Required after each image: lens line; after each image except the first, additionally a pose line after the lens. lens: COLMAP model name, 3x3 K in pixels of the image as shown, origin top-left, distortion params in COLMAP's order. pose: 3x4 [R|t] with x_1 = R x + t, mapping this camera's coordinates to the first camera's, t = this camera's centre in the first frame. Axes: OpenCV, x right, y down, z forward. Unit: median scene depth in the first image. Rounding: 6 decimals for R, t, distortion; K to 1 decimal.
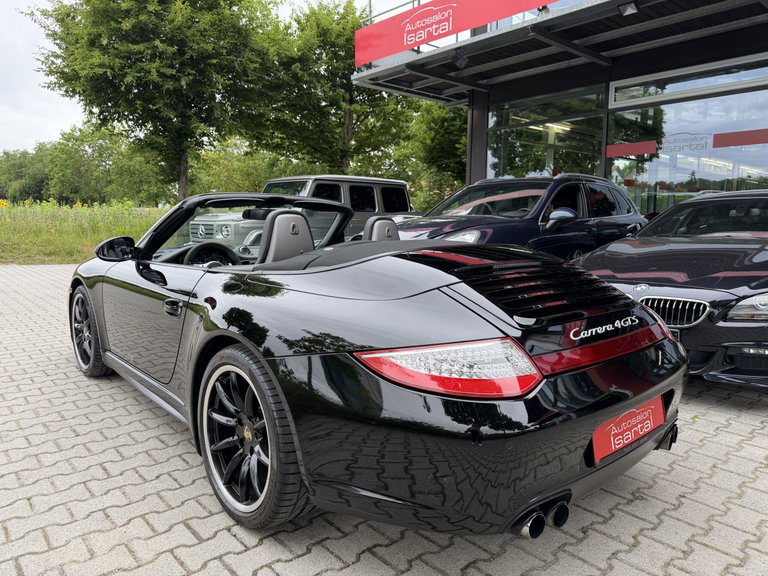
lens RADIAL K [[551.2, 0, 382.9], [0, 551.2, 287.2], [0, 0, 1]] dist [0.004664, -0.006142]
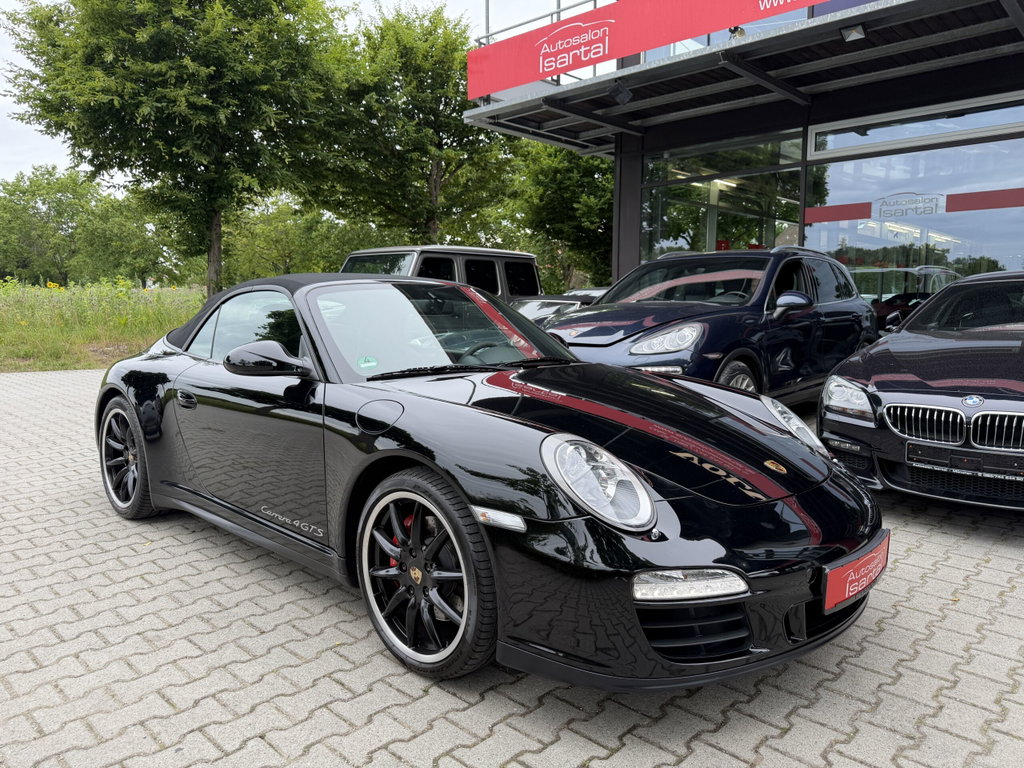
lens RADIAL K [[732.5, 0, 513.9], [0, 732.5, 386.2], [0, 0, 1]] dist [0.006401, -0.006055]
pose [[0.995830, -0.016317, 0.089755, -0.075284], [0.016908, 0.999840, -0.005830, -0.006852], [-0.089646, 0.007323, 0.995947, 0.013062]]
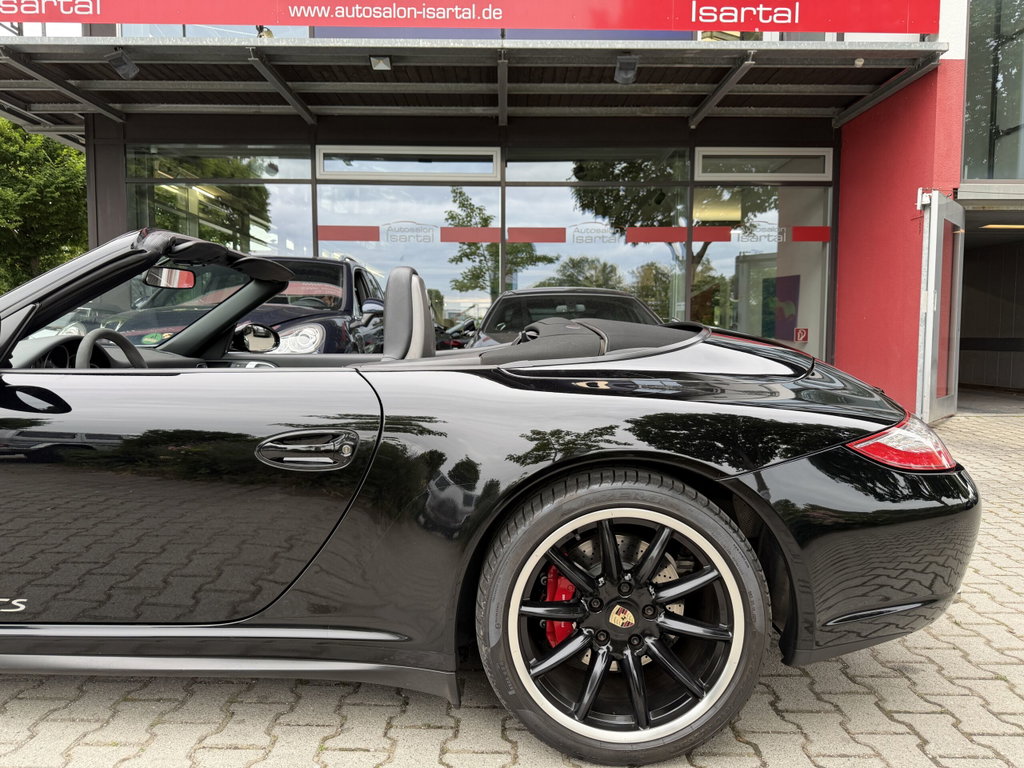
lens RADIAL K [[724.3, 0, 512.9], [0, 724.3, 382.4], [0, 0, 1]] dist [0.005919, -0.006085]
pose [[0.657731, -0.051783, 0.751471, -0.158146], [0.084962, 0.996368, -0.005706, -0.000195], [-0.748446, 0.067599, 0.659742, 0.092710]]
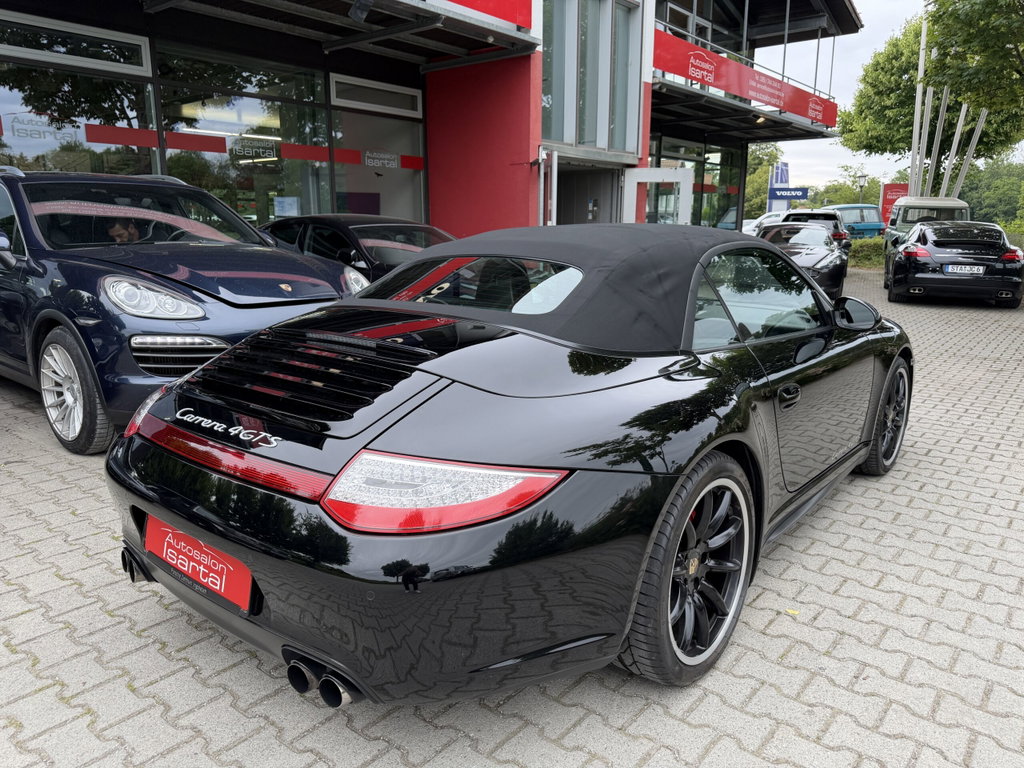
lens RADIAL K [[732.5, 0, 510.7], [0, 732.5, 385.2], [0, 0, 1]] dist [-0.003673, -0.001620]
pose [[-0.161263, -0.214175, 0.963392, -0.369307], [0.110183, 0.966158, 0.233234, -0.067277], [-0.980742, 0.143761, -0.132207, 0.415093]]
